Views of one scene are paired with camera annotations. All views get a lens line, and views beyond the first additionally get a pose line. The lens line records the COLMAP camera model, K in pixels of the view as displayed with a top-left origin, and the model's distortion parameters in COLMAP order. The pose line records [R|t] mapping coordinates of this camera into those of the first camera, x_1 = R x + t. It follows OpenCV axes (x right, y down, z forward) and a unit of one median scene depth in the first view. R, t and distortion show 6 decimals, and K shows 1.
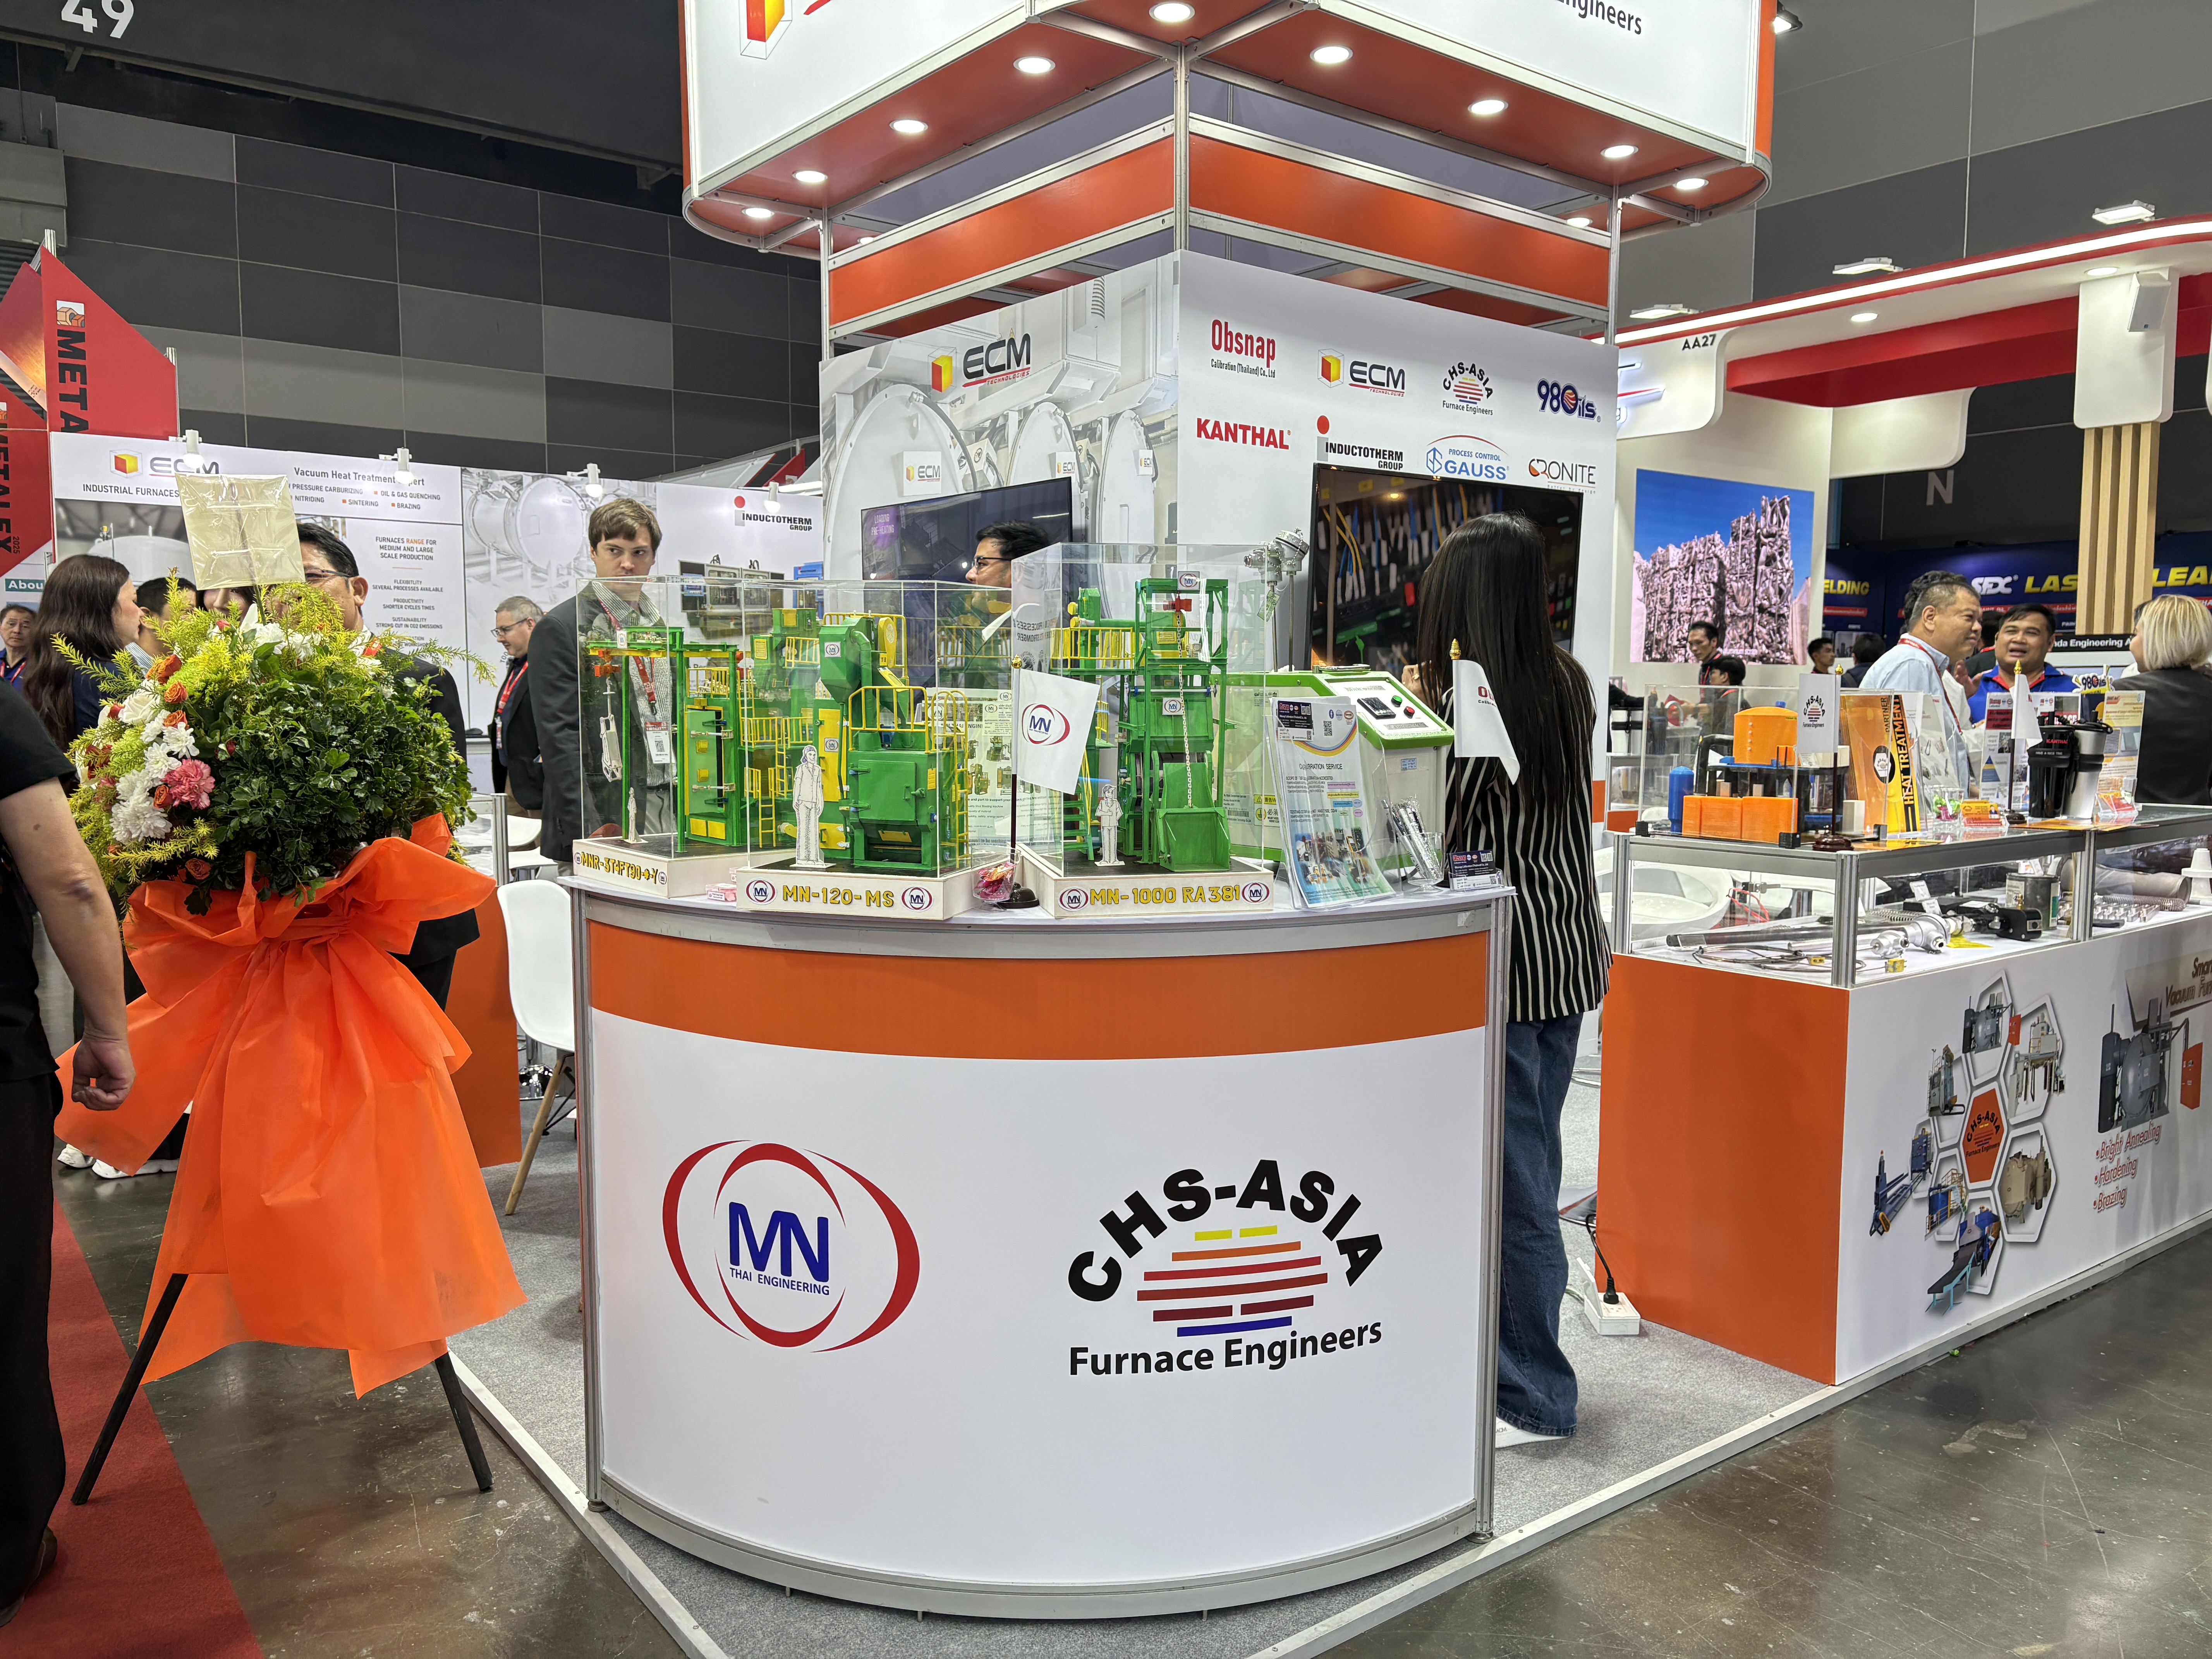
lens RADIAL K [[1692.0, 0, 1175.6], [0, 1692.0, 829.1], [0, 0, 1]] dist [0.102991, -0.123055]
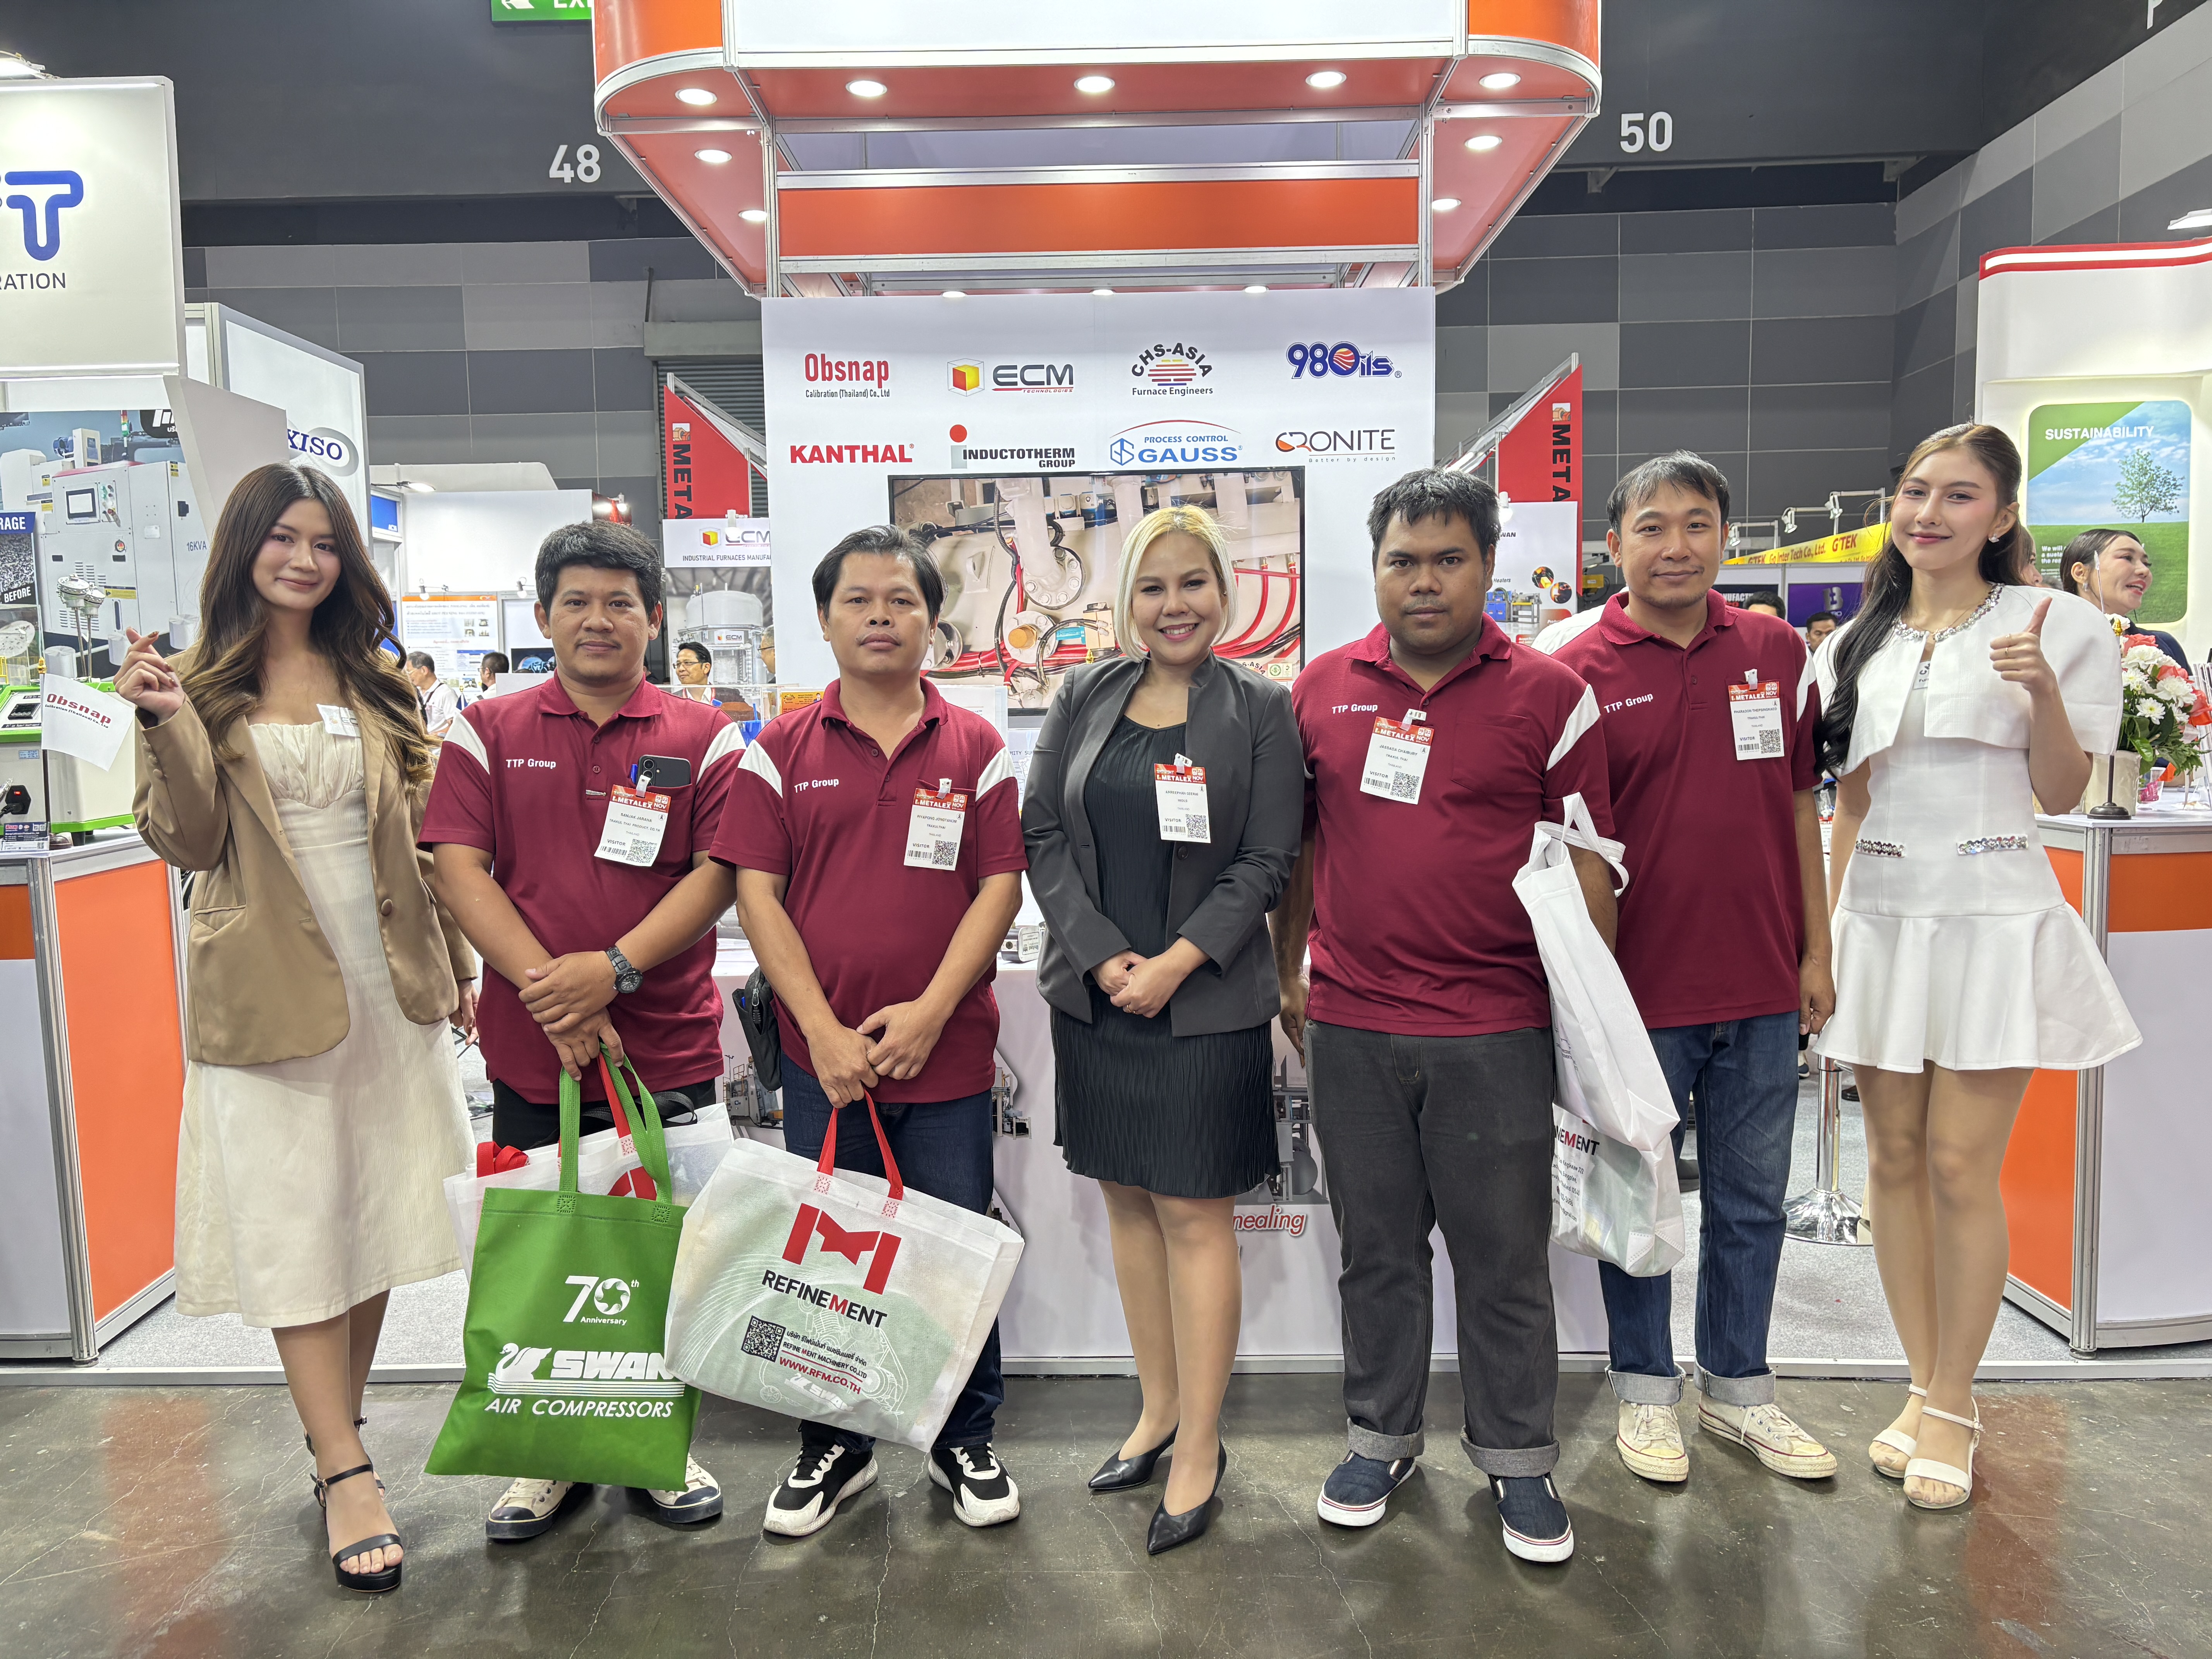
lens RADIAL K [[1733.5, 0, 1106.0], [0, 1733.5, 829.5], [0, 0, 1]] dist [0.057057, -0.045128]
pose [[0.761597, 0.033037, -0.647208, 0.895210], [-0.034627, 0.999348, 0.010265, -0.012845], [0.647125, 0.014594, 0.762244, 0.276927]]
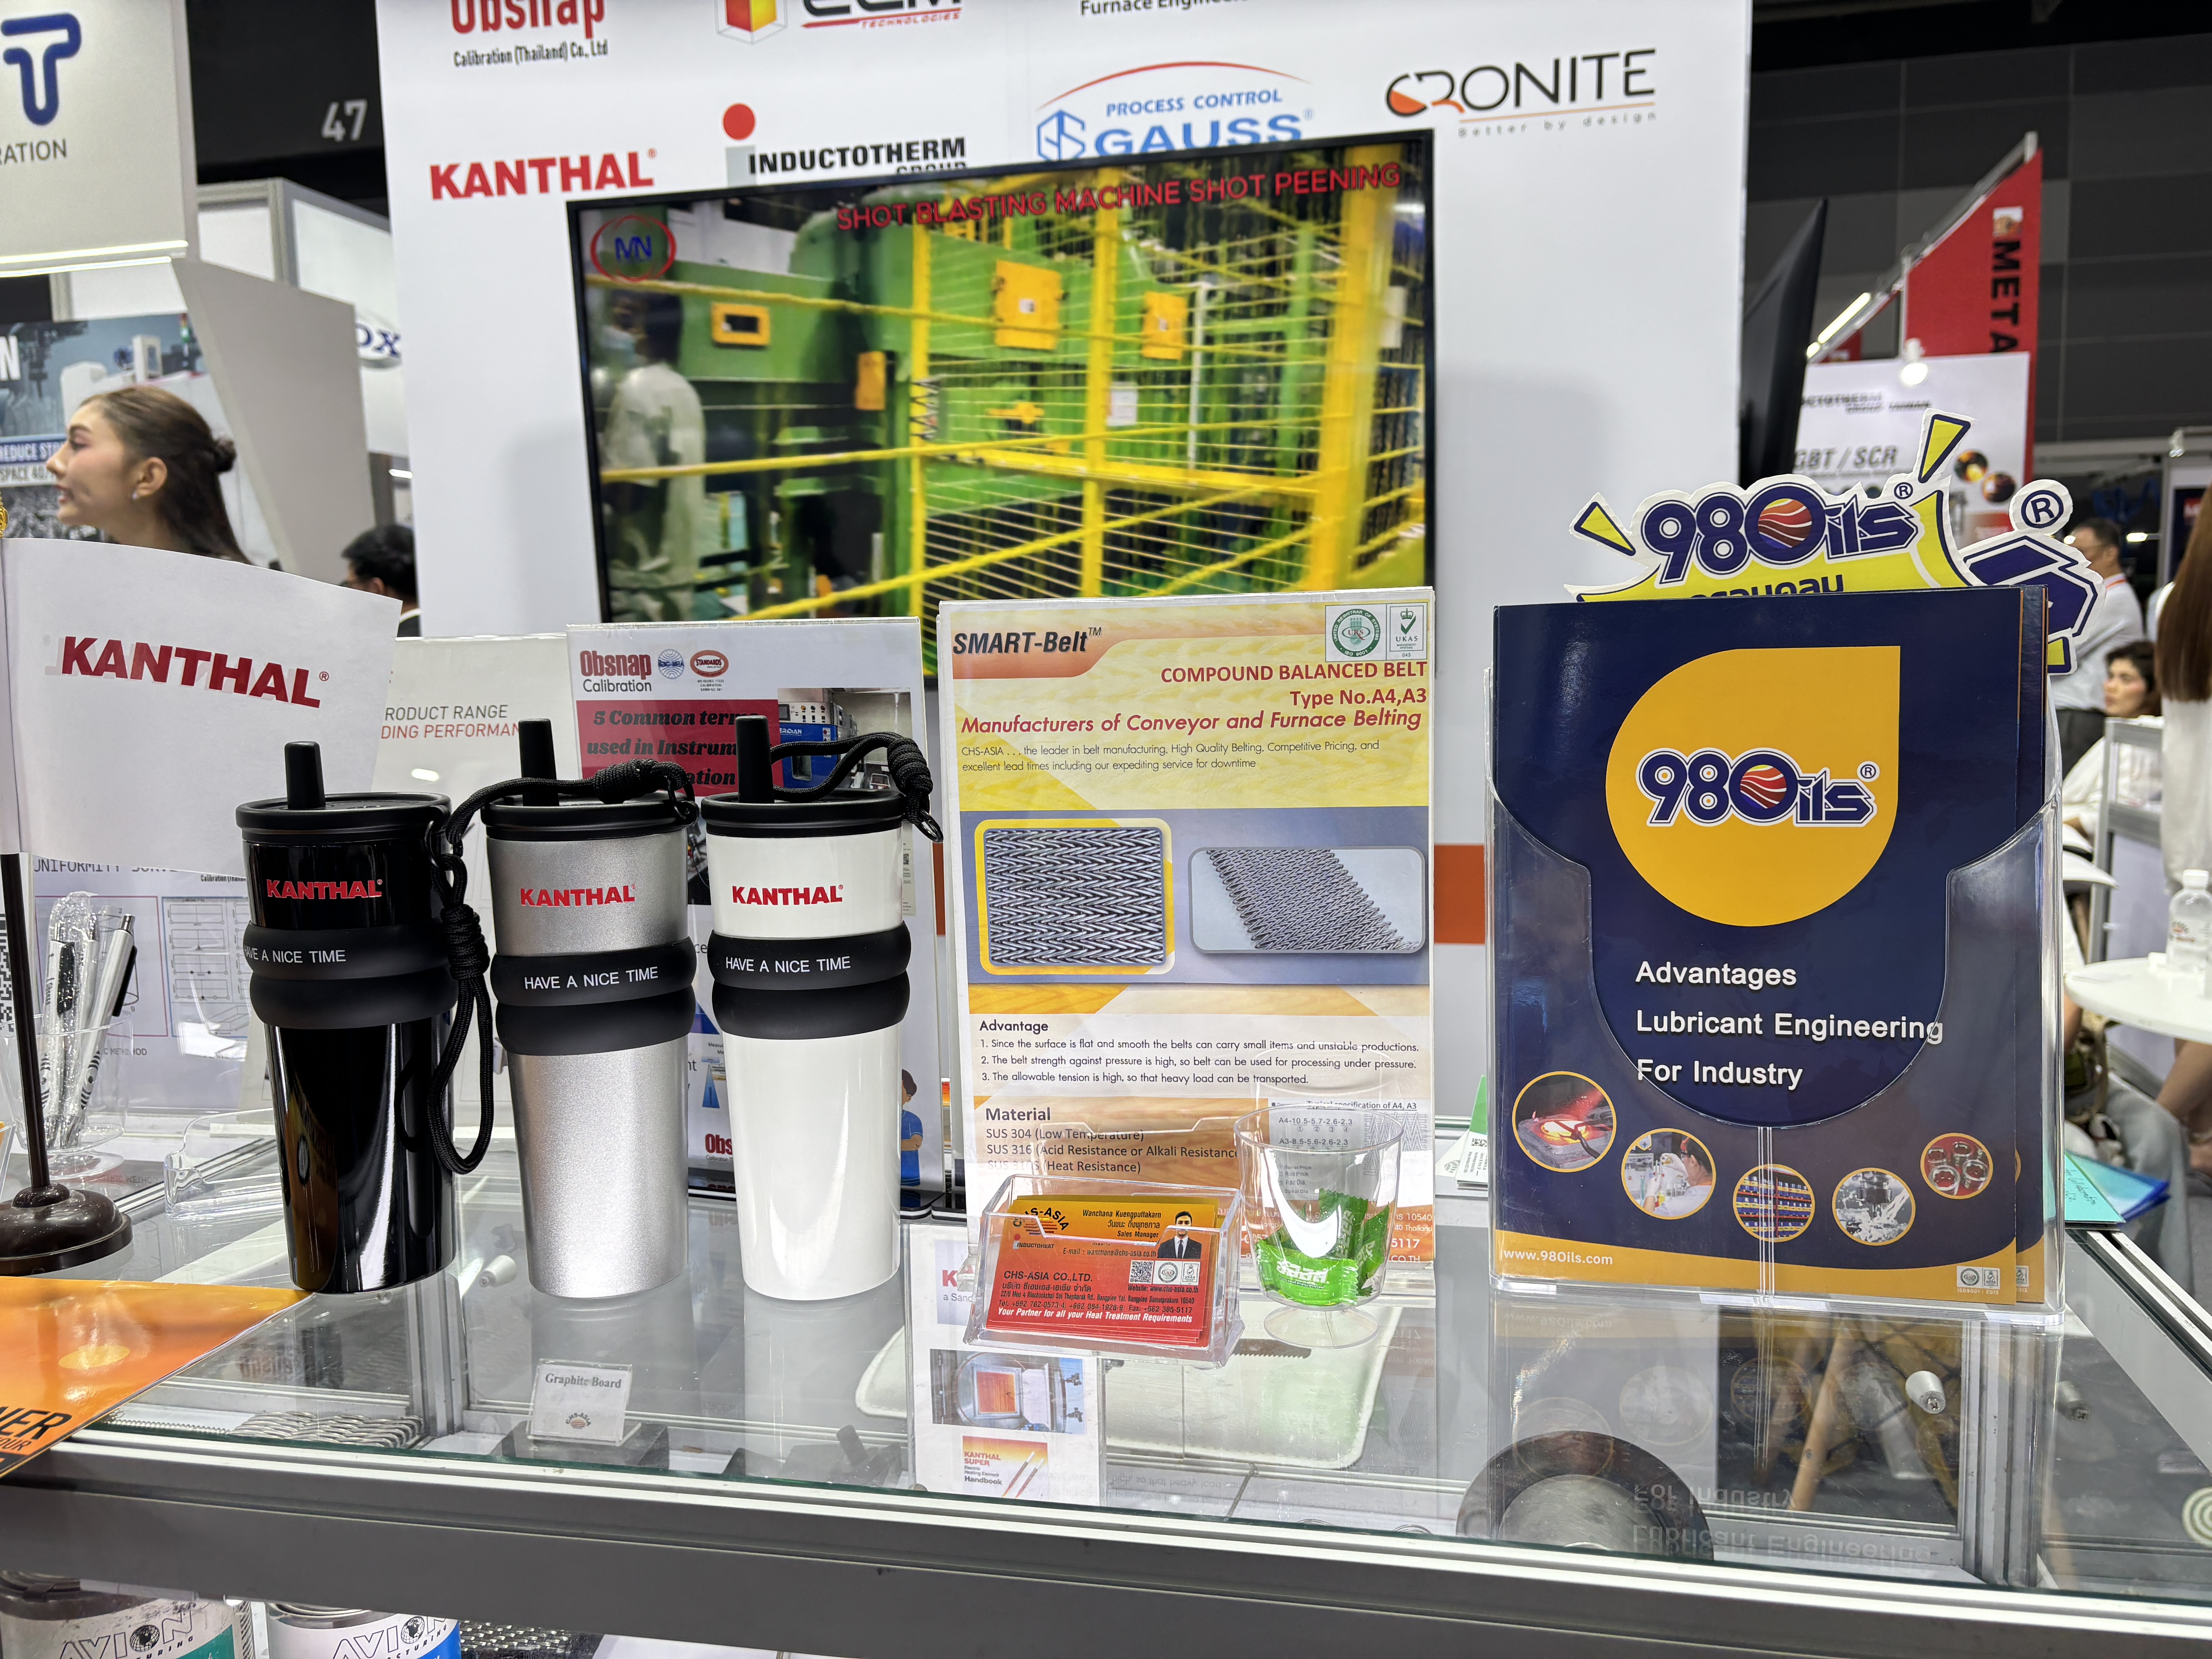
lens RADIAL K [[1727.5, 0, 1106.0], [0, 1727.5, 829.5], [0, 0, 1]] dist [0.048880, -0.045061]
pose [[0.614669, 0.067046, -0.785931, 0.615230], [-0.043461, 0.997746, 0.051125, -0.060816], [0.787587, 0.002732, 0.616197, 0.813513]]
